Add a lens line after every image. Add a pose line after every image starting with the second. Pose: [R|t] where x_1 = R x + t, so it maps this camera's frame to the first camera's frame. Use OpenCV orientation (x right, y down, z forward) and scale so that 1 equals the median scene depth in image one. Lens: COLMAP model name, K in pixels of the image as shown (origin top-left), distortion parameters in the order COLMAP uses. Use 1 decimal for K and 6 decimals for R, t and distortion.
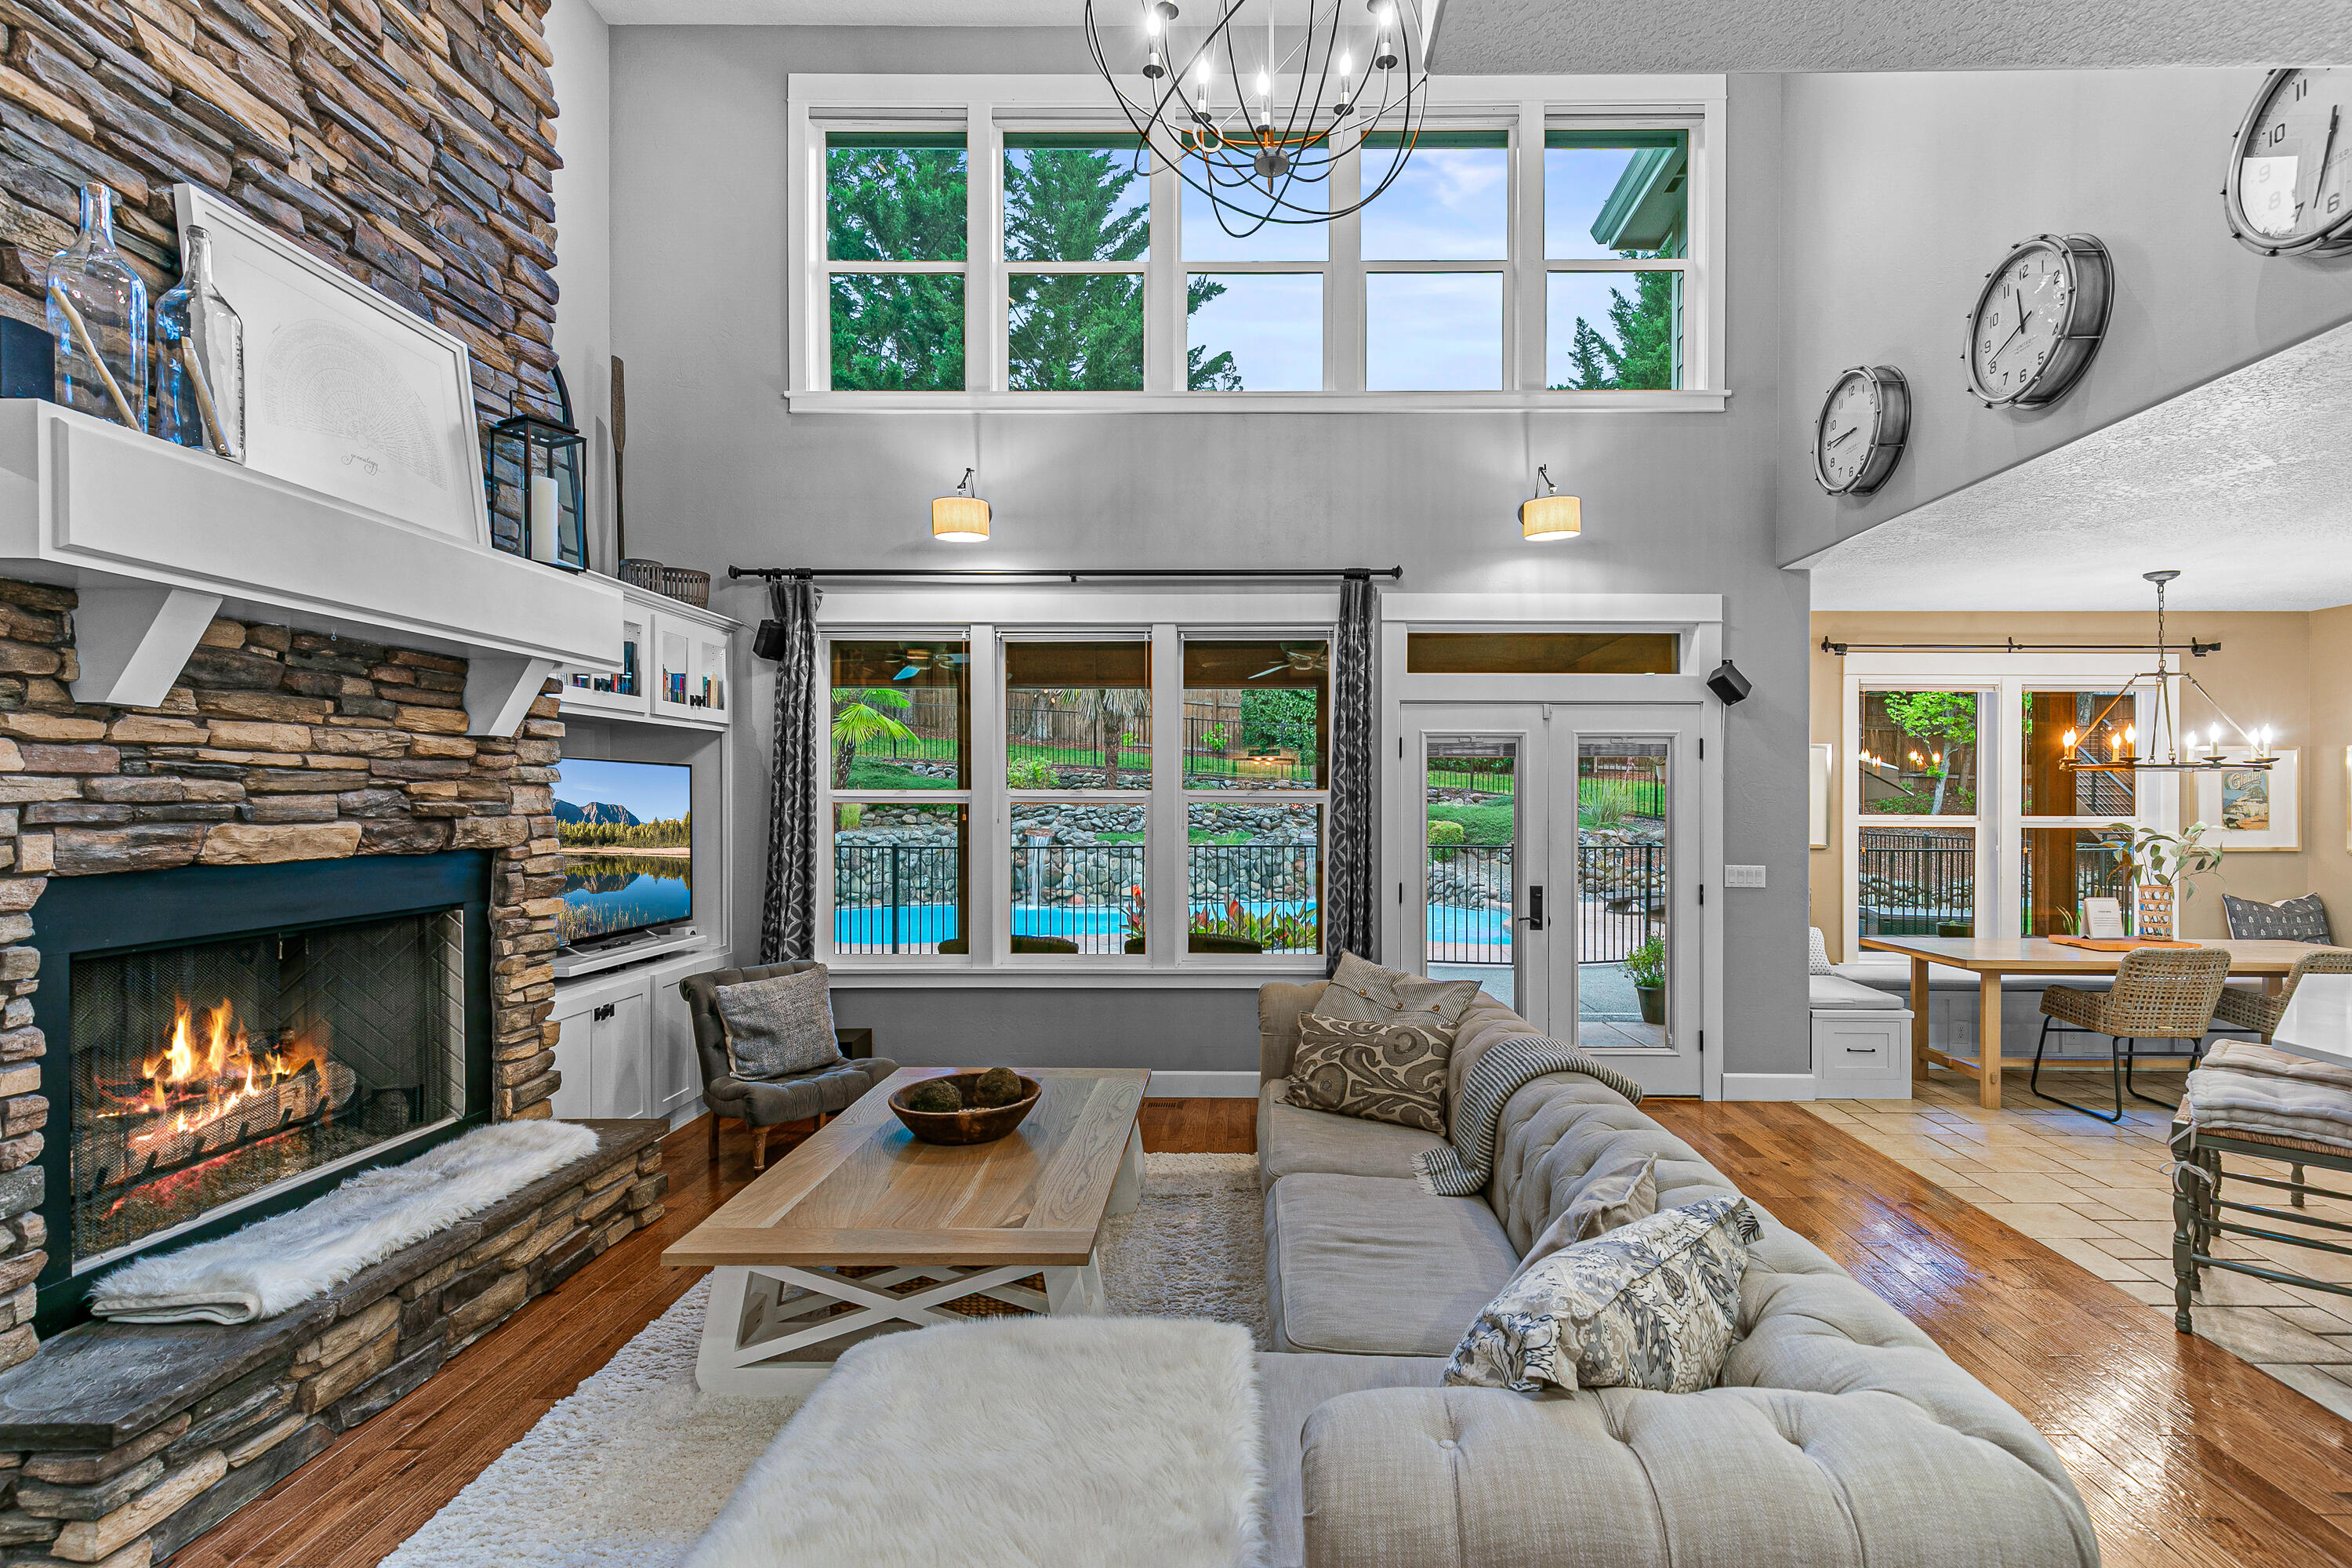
lens RADIAL K [[1071.6, 0, 1260.3], [0, 1071.6, 806.7], [0, 0, 1]] dist [0.013079, -0.003125]
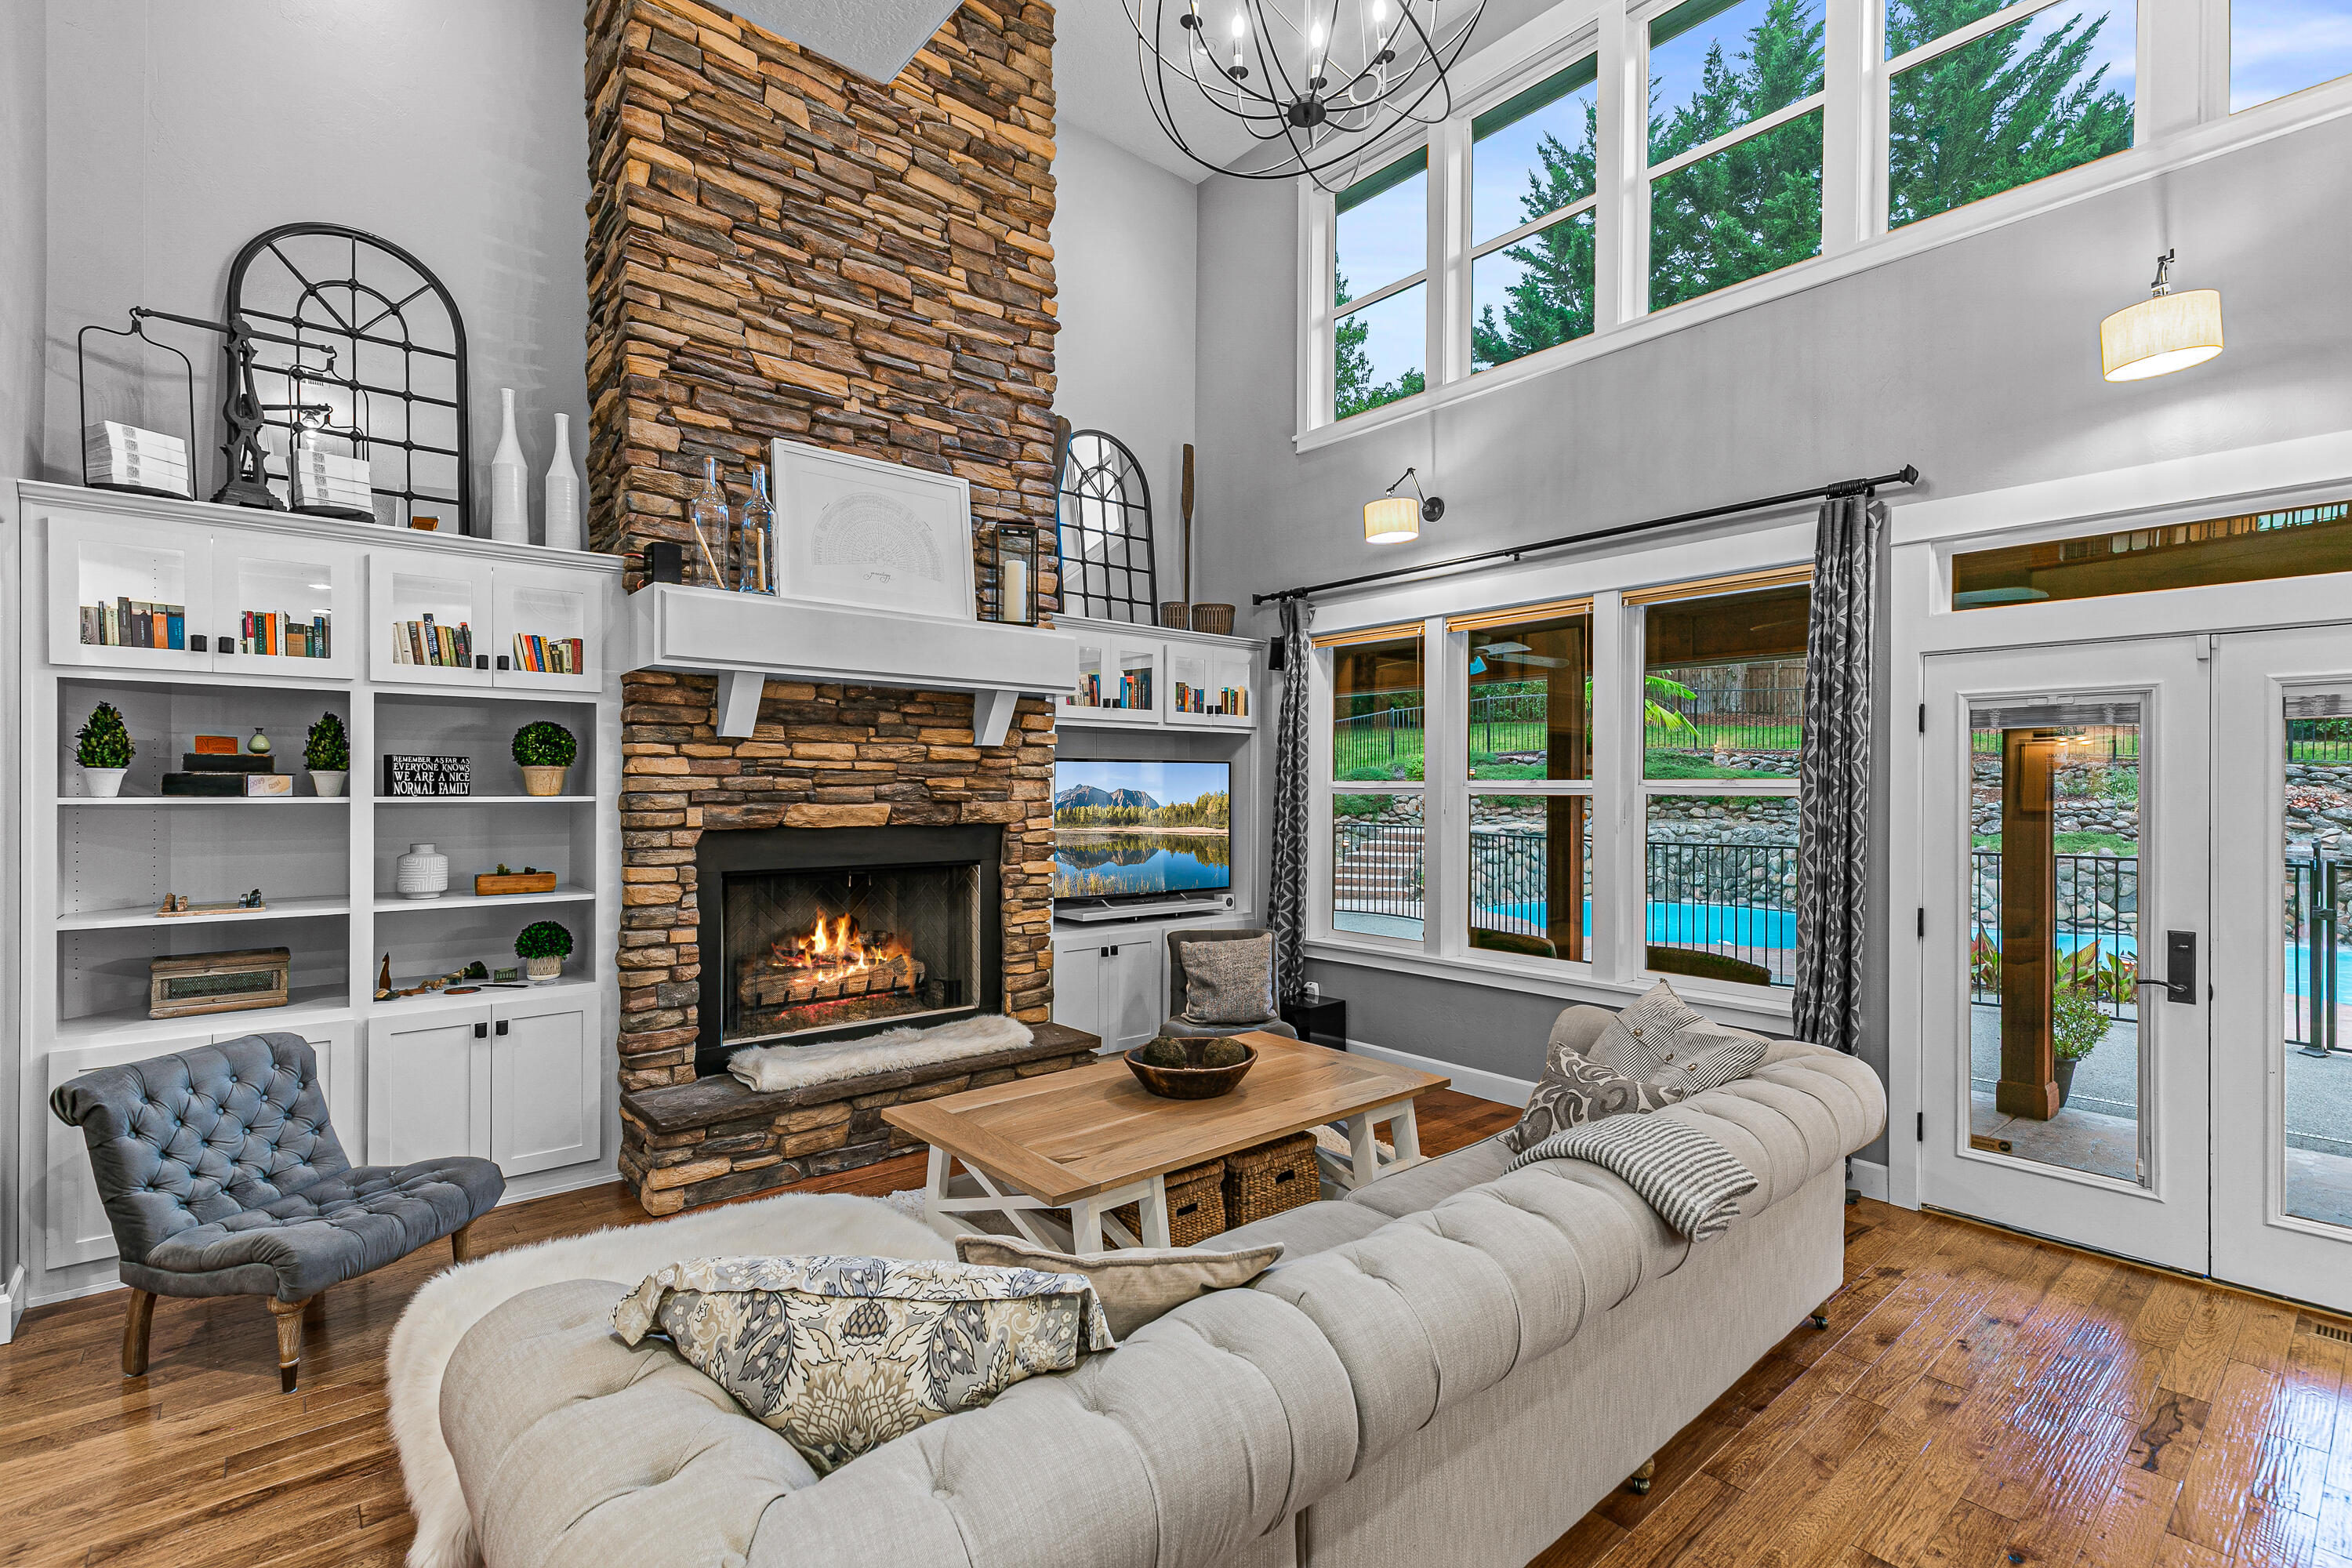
lens RADIAL K [[1071.6, 0, 1208.2], [0, 1071.6, 788.1], [0, 0, 1]] dist [0.013079, -0.003125]
pose [[0.661730, -0.000587, -0.749742, 0.433314], [-0.006907, 0.999952, -0.006880, -0.000524], [0.749711, 0.009731, 0.661694, 0.211447]]
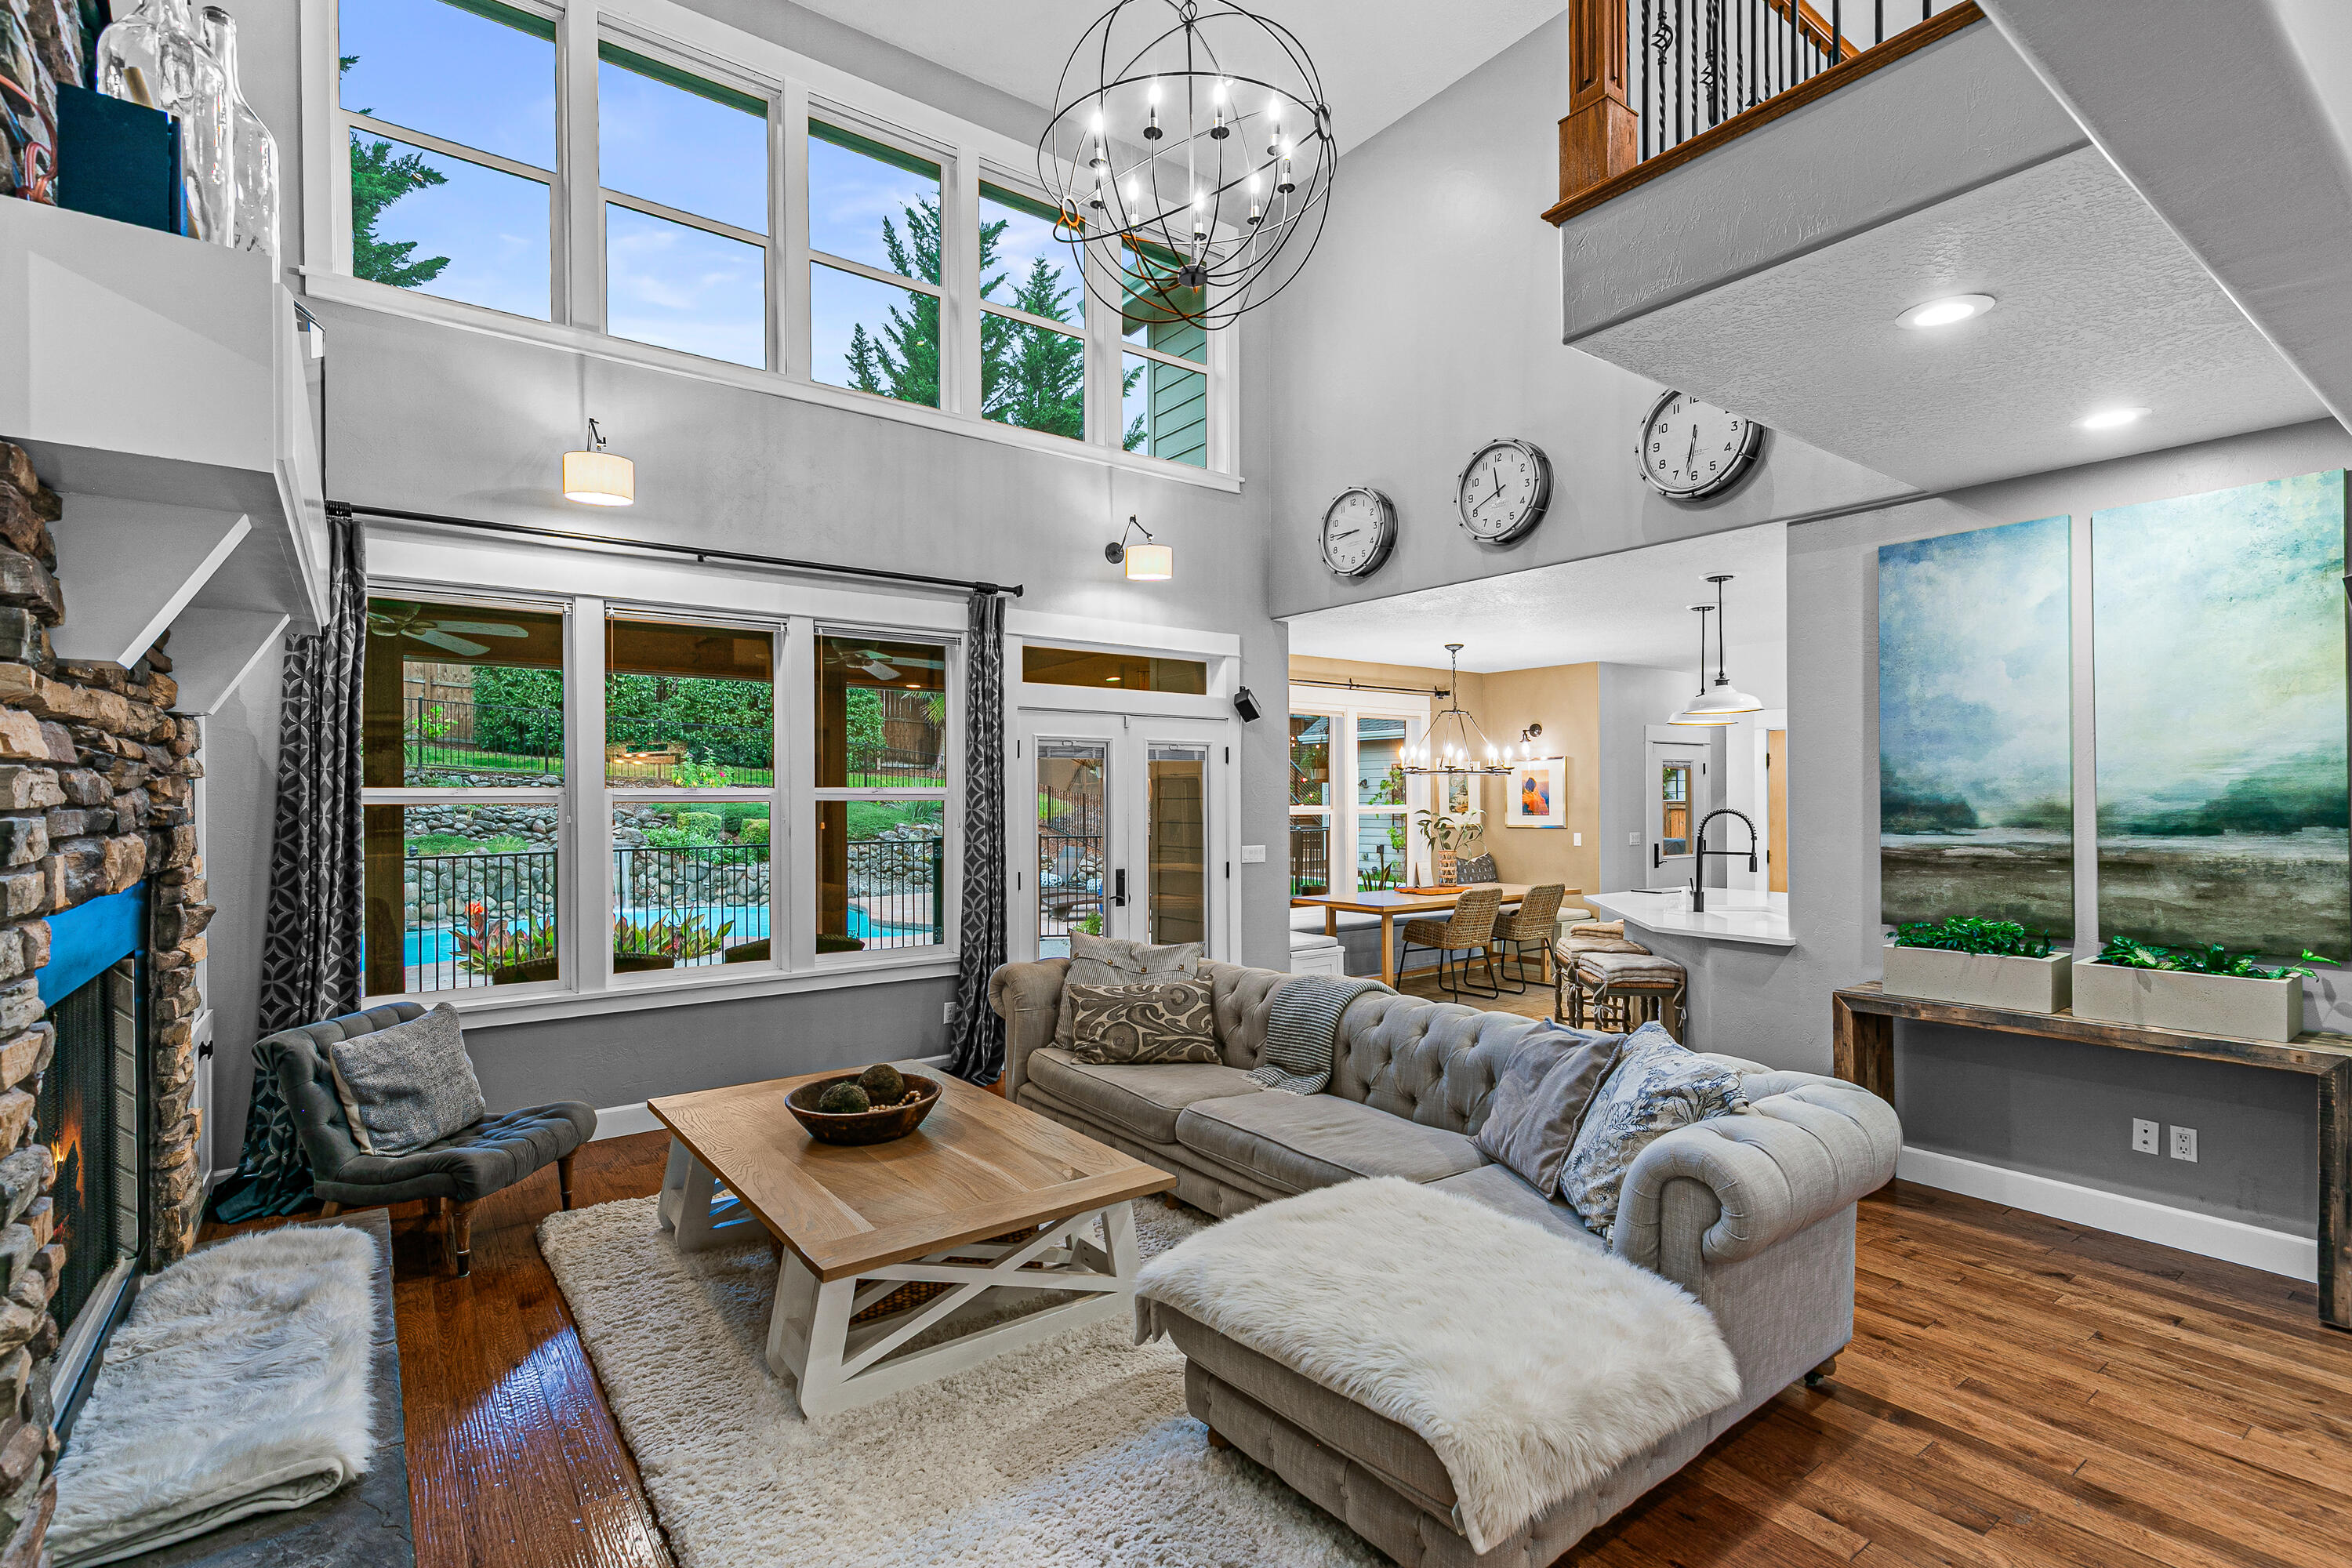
lens RADIAL K [[1071.6, 0, 1171.8], [0, 1071.6, 809.9], [0, 0, 1]] dist [0.013079, -0.003125]
pose [[0.802716, -0.012492, 0.596231, -0.483226], [0.008849, 0.999920, 0.009037, -0.001749], [-0.596296, -0.001978, 0.802762, 0.023973]]
